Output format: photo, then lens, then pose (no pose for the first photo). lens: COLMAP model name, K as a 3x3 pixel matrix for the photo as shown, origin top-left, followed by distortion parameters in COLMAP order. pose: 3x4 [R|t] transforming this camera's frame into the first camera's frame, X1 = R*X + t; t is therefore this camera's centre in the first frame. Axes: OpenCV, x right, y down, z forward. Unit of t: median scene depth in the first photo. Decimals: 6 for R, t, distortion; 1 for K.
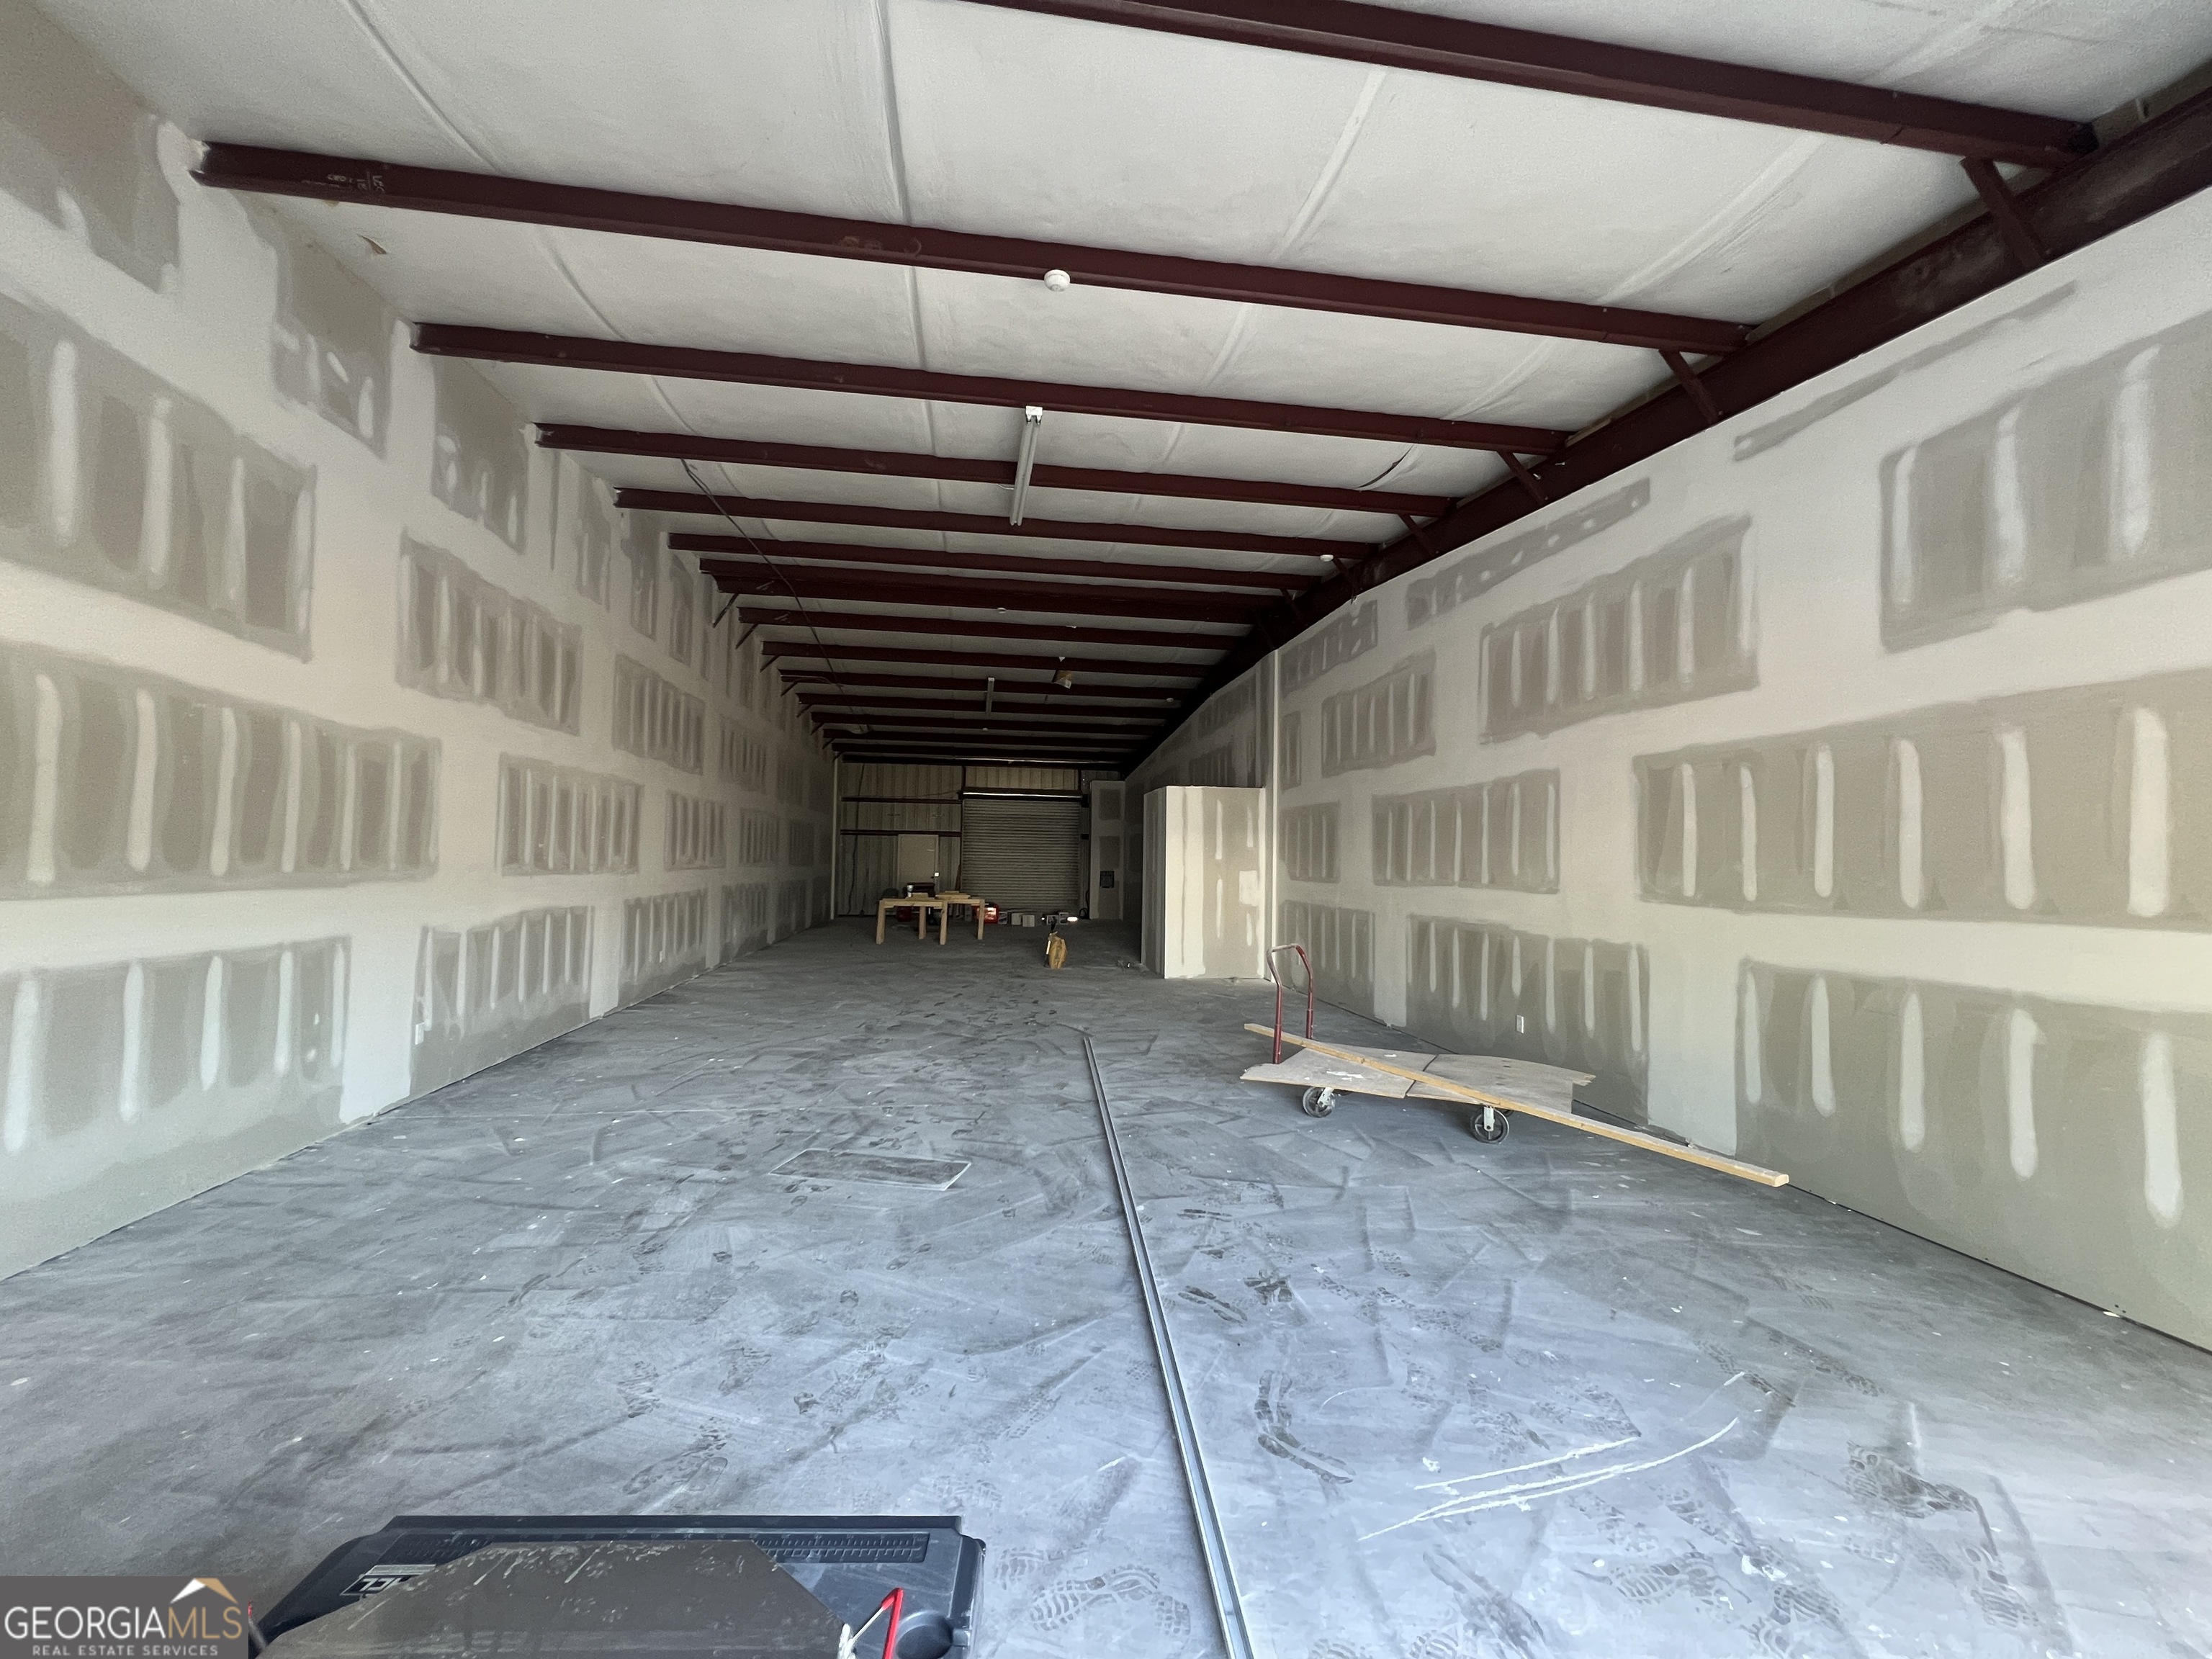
lens RADIAL K [[889.6, 0, 1101.5], [0, 889.6, 824.3], [0, 0, 1]] dist [-0.002320, 0.000679]
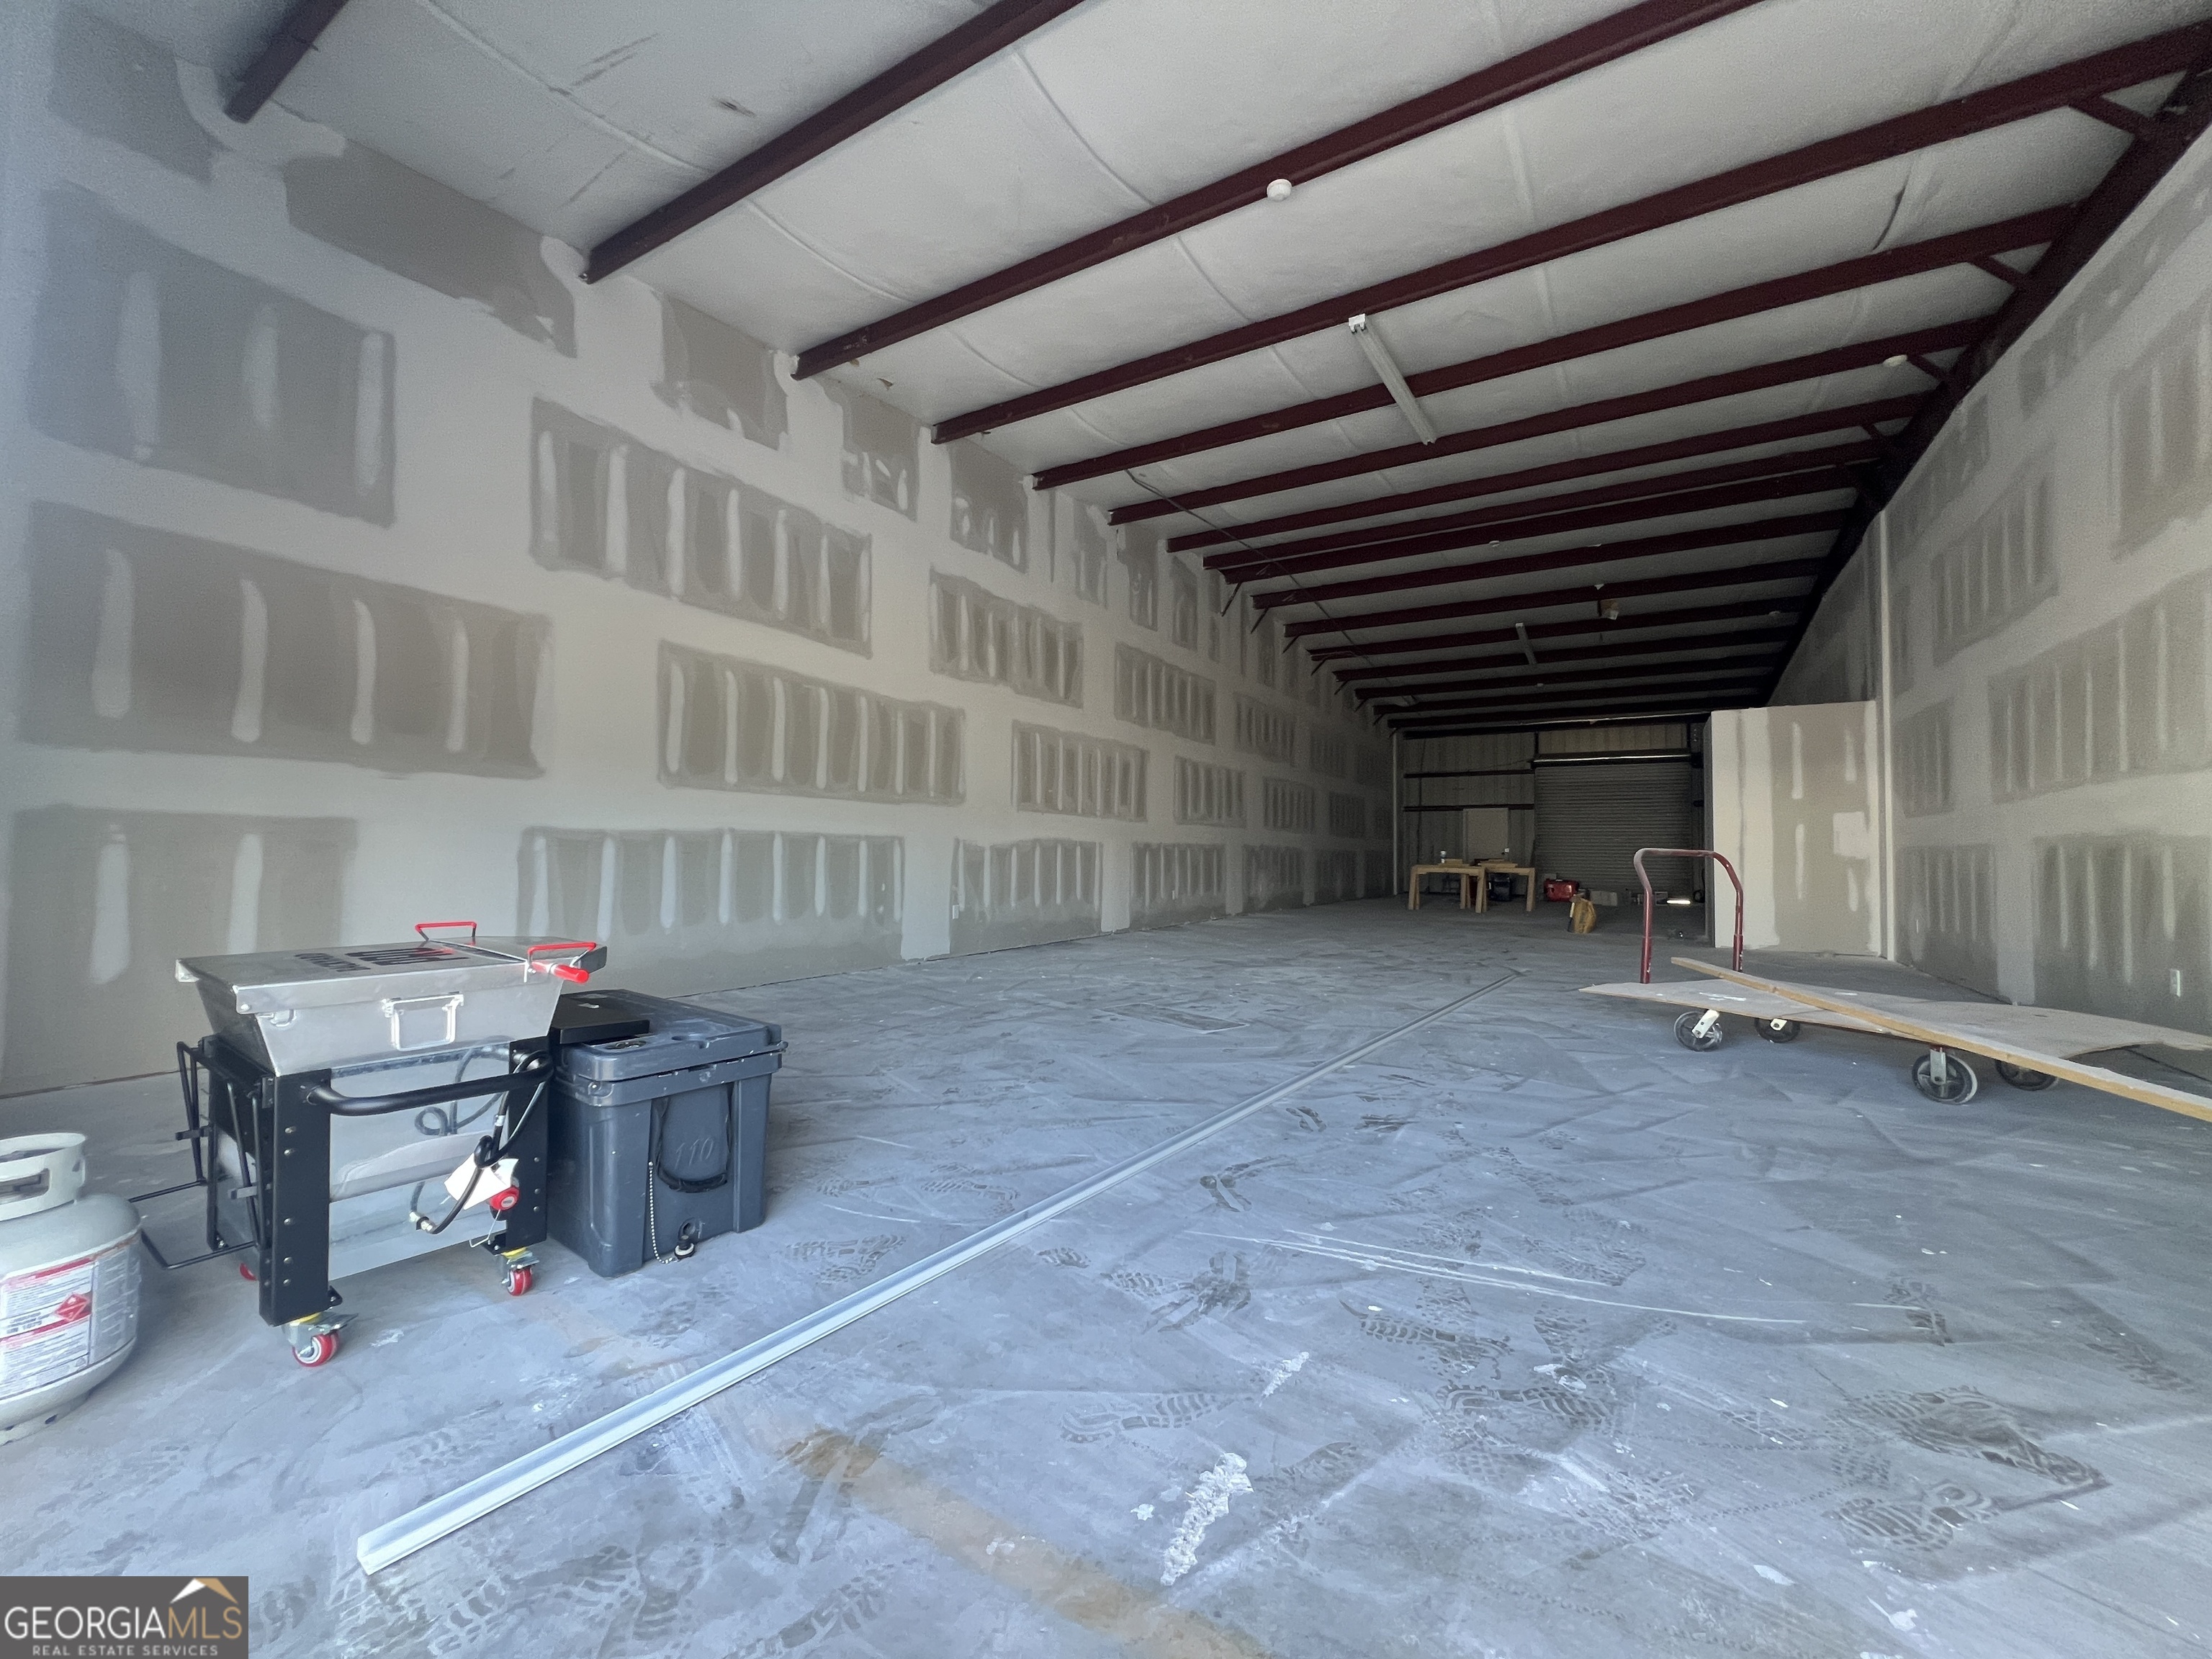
lens RADIAL K [[889.6, 0, 1101.5], [0, 889.6, 824.3], [0, 0, 1]] dist [-0.002320, 0.000679]
pose [[0.770318, -0.030058, -0.636951, 0.324252], [0.029299, 0.999502, -0.011733, 0.109448], [0.636986, -0.009624, 0.770815, 0.031925]]
